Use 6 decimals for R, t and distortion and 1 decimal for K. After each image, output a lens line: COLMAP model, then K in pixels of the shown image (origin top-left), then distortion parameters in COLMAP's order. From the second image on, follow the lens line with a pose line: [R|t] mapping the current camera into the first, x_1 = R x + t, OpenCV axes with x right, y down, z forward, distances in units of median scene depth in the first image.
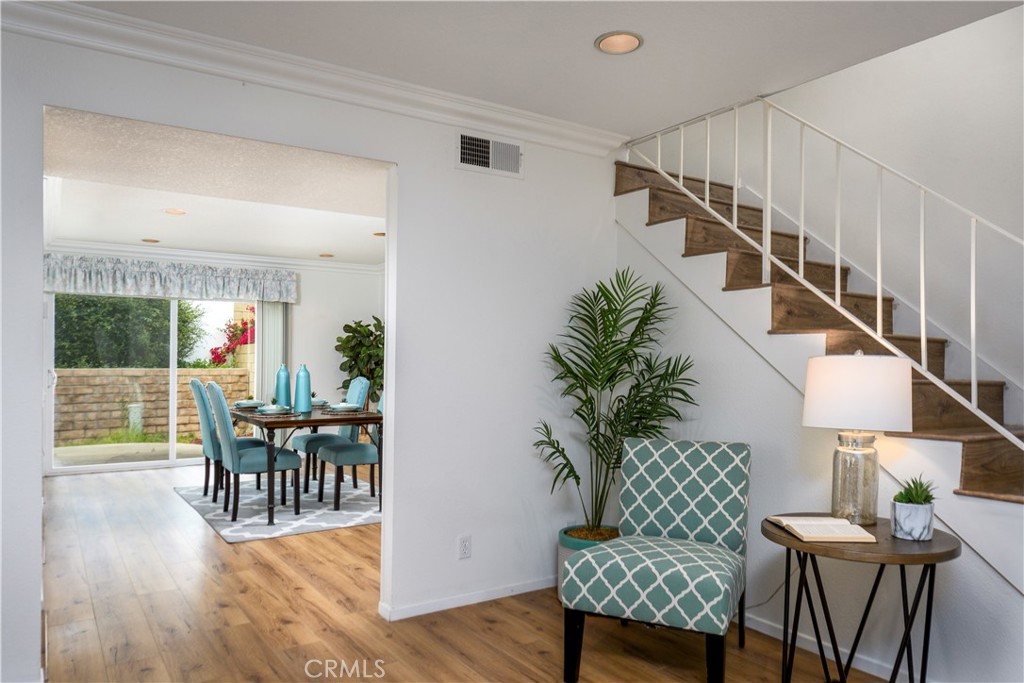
lens RADIAL K [[702.8, 0, 482.9], [0, 702.8, 357.4], [0, 0, 1]] dist [0.063015, 0.001333]
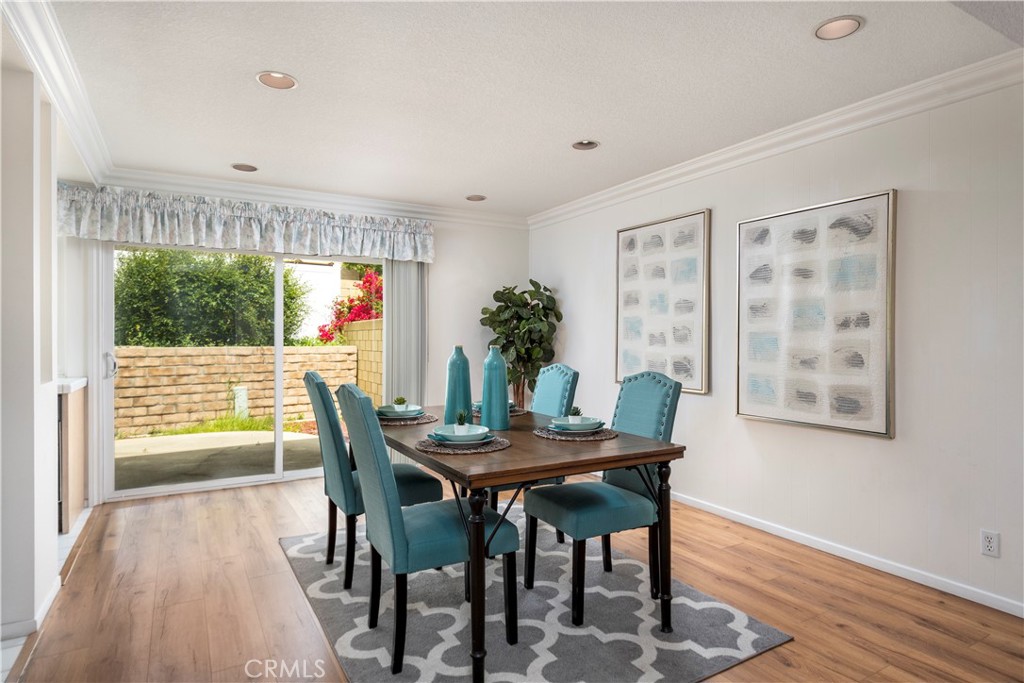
lens RADIAL K [[588.9, 0, 512.0], [0, 588.9, 341.5], [0, 0, 1]] dist [0.047709, -0.000460]
pose [[0.999112, -0.003430, -0.041995, -0.115805], [0.003923, 0.999924, 0.011670, 0.000709], [0.041952, -0.011825, 0.999050, 0.273198]]
